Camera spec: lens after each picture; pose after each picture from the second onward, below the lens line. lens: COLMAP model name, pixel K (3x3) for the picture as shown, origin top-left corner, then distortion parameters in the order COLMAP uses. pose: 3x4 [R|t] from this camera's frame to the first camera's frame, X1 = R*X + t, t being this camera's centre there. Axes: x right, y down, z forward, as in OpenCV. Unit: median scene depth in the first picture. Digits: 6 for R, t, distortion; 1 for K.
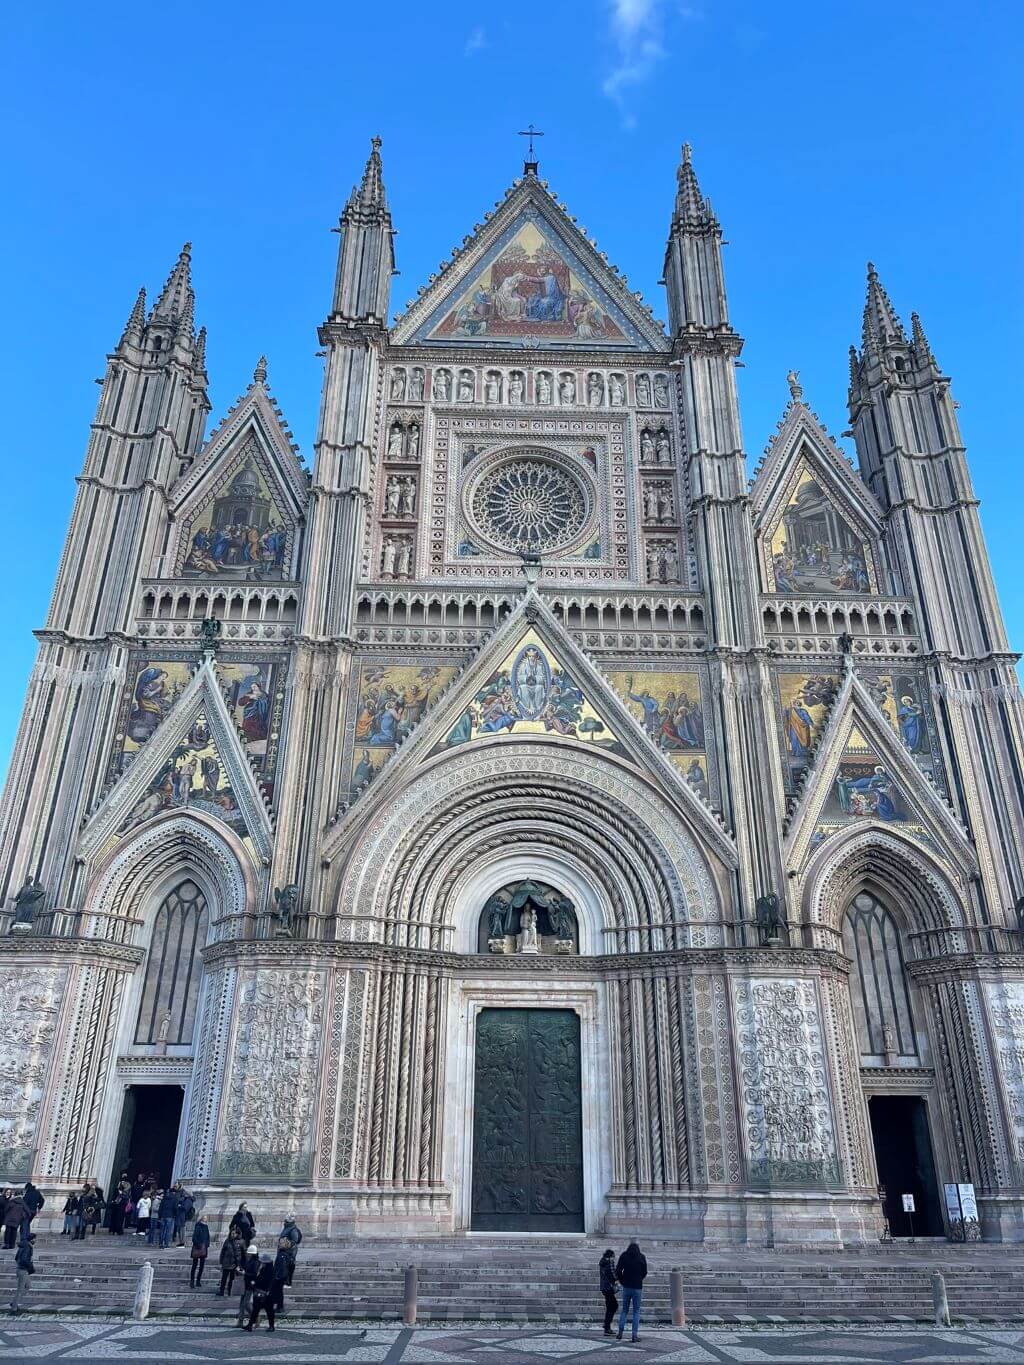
lens RADIAL K [[1113.8, 0, 512.0], [0, 1113.8, 682.5], [0, 0, 1]] dist [0.113258, -0.099502]
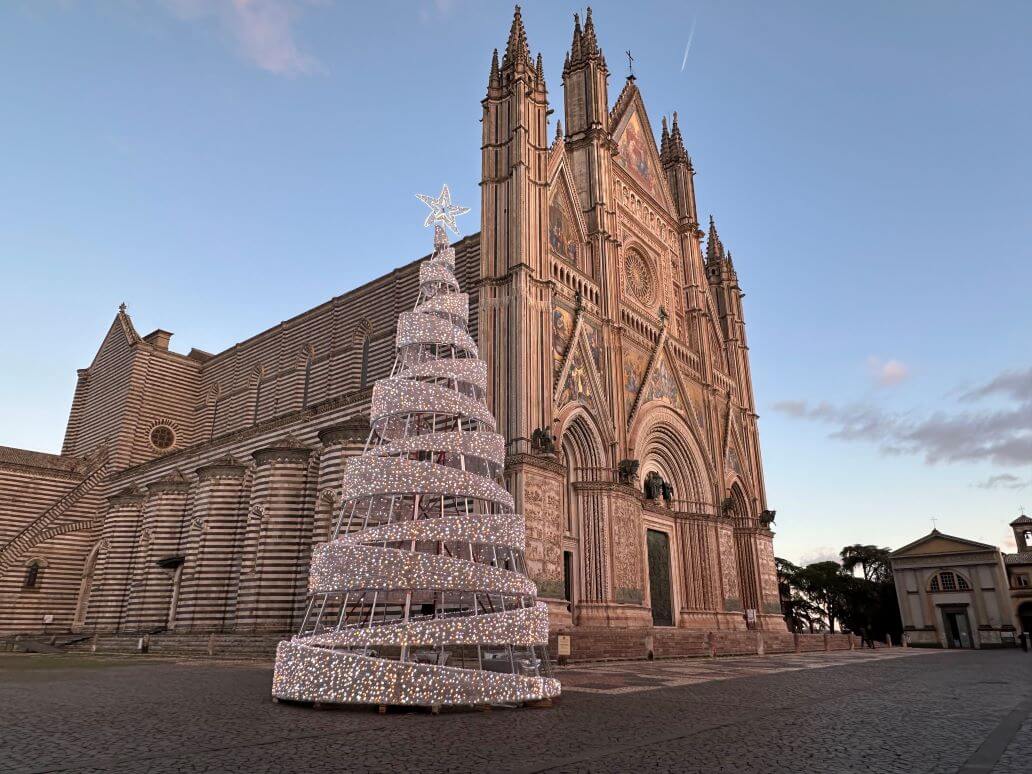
lens RADIAL K [[679.5, 0, 516.0], [0, 679.5, 387.0], [0, 0, 1]] dist [-0.000728, -0.038728]
pose [[0.651472, 0.253290, 0.715142, -1.143866], [-0.356157, 0.934403, -0.006499, 0.133471], [-0.669877, -0.250469, 0.698949, 0.326264]]
